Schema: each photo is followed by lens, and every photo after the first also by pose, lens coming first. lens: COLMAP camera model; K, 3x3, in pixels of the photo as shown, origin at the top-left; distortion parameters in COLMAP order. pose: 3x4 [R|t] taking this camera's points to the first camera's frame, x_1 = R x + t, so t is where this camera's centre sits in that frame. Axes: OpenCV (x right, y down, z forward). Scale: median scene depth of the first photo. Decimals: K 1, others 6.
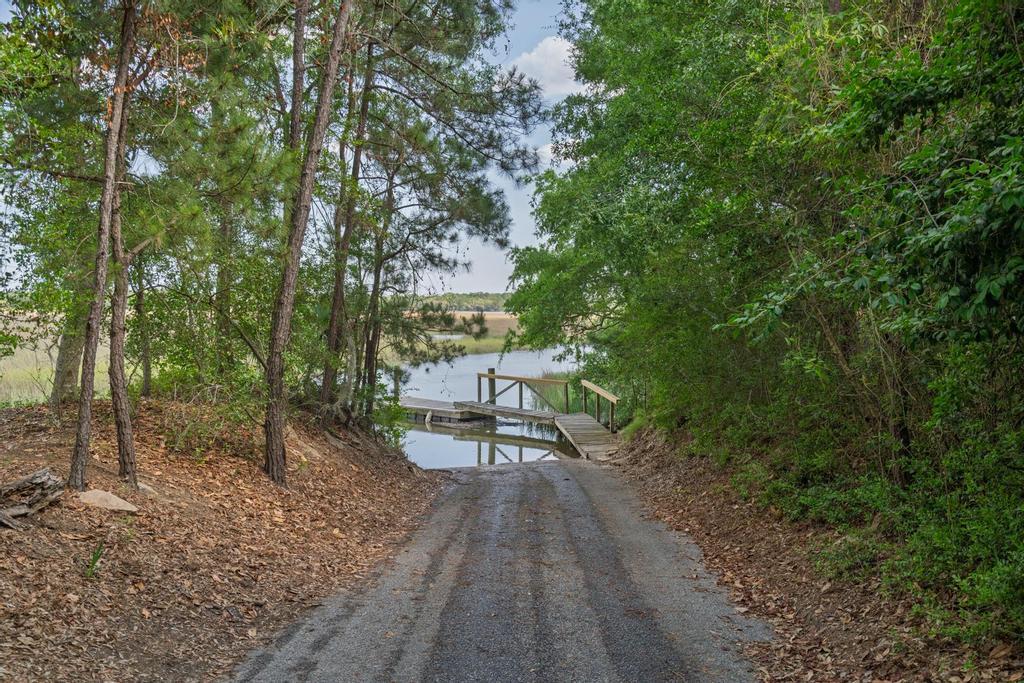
lens RADIAL K [[914.1, 0, 512.4], [0, 914.1, 340.9], [0, 0, 1]] dist [-0.001532, -0.000006]
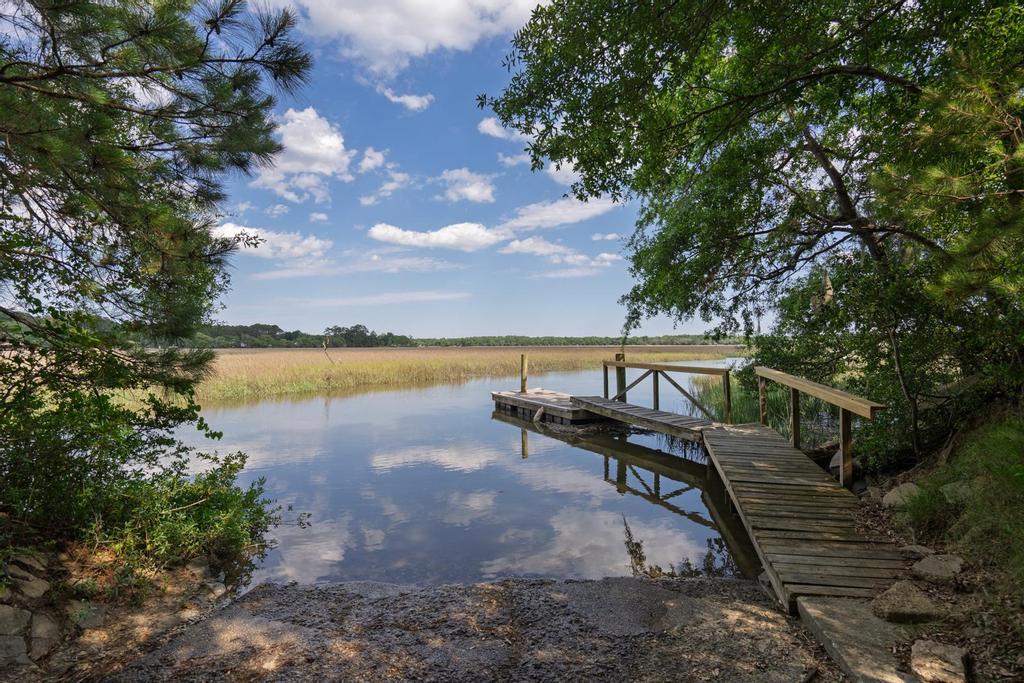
lens RADIAL K [[468.0, 0, 509.5], [0, 468.0, 340.3], [0, 0, 1]] dist [-0.004525, 0.002918]
pose [[0.921740, -0.017246, -0.387424, 0.043754], [-0.001781, 0.998812, -0.048700, 0.038762], [0.387803, 0.045579, 0.920615, 0.620678]]
